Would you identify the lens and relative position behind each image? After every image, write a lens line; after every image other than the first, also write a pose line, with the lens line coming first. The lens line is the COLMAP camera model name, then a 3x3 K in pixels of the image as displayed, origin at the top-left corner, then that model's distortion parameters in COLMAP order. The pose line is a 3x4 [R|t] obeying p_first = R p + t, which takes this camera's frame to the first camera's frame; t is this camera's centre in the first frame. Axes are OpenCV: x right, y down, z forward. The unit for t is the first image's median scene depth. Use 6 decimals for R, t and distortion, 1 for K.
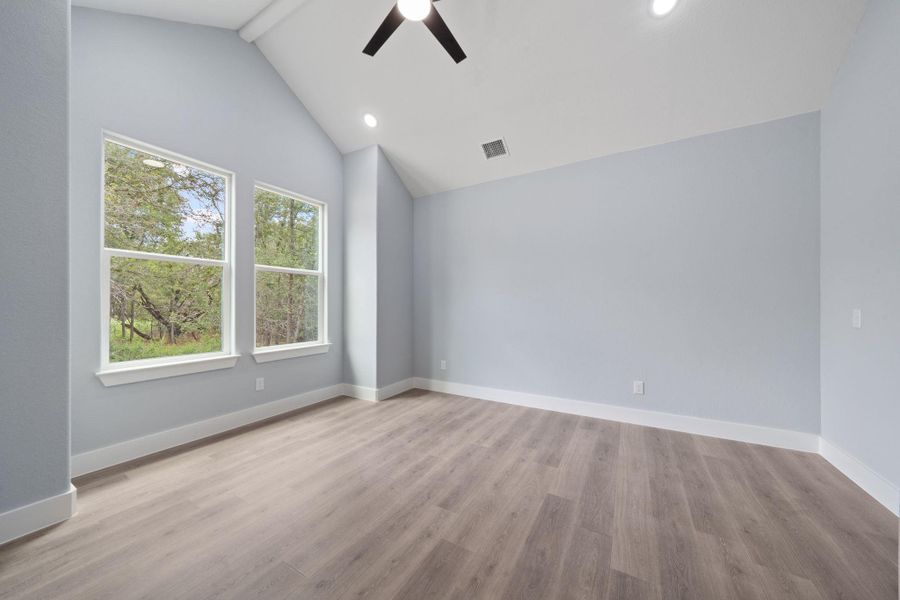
lens RADIAL K [[309.9, 0, 453.5], [0, 309.9, 299.8], [0, 0, 1]] dist [-0.000274, -0.000054]
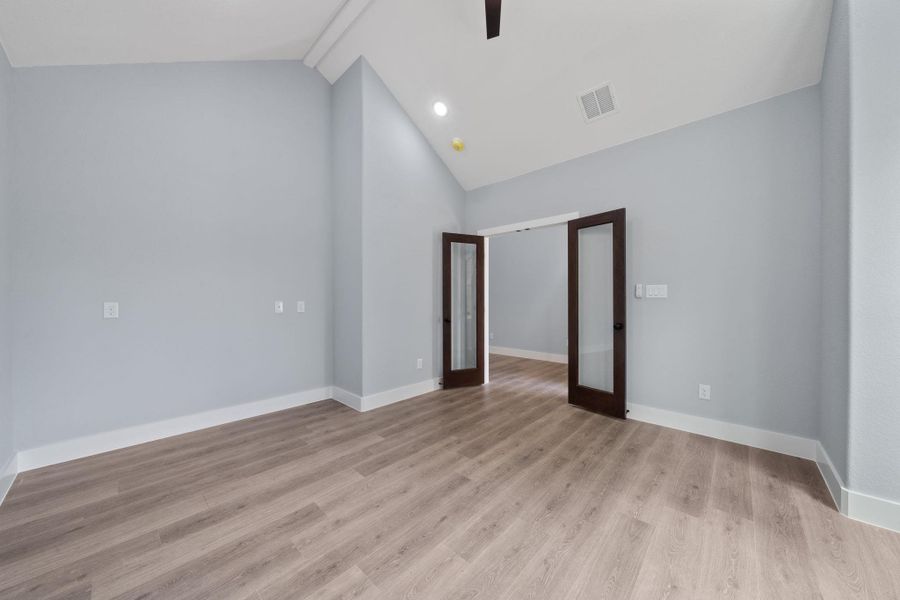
lens RADIAL K [[309.9, 0, 450.2], [0, 309.9, 302.0], [0, 0, 1]] dist [-0.000274, -0.000054]
pose [[-0.972730, -0.002842, 0.231923, -0.223754], [-0.004509, 0.999968, -0.006658, 0.034596], [-0.231897, -0.007522, -0.972711, 1.999826]]
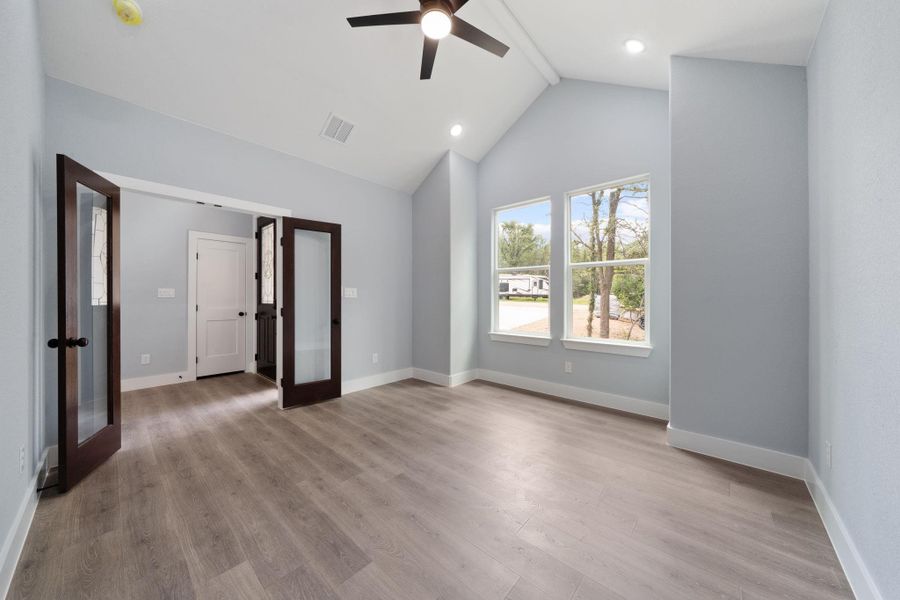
lens RADIAL K [[309.9, 0, 450.6], [0, 309.9, 296.7], [0, 0, 1]] dist [-0.000274, -0.000054]
pose [[-0.216032, -0.006466, -0.976365, 0.983852], [0.015125, 0.999836, -0.009968, 0.024742], [0.976269, -0.016920, -0.215899, 1.365652]]
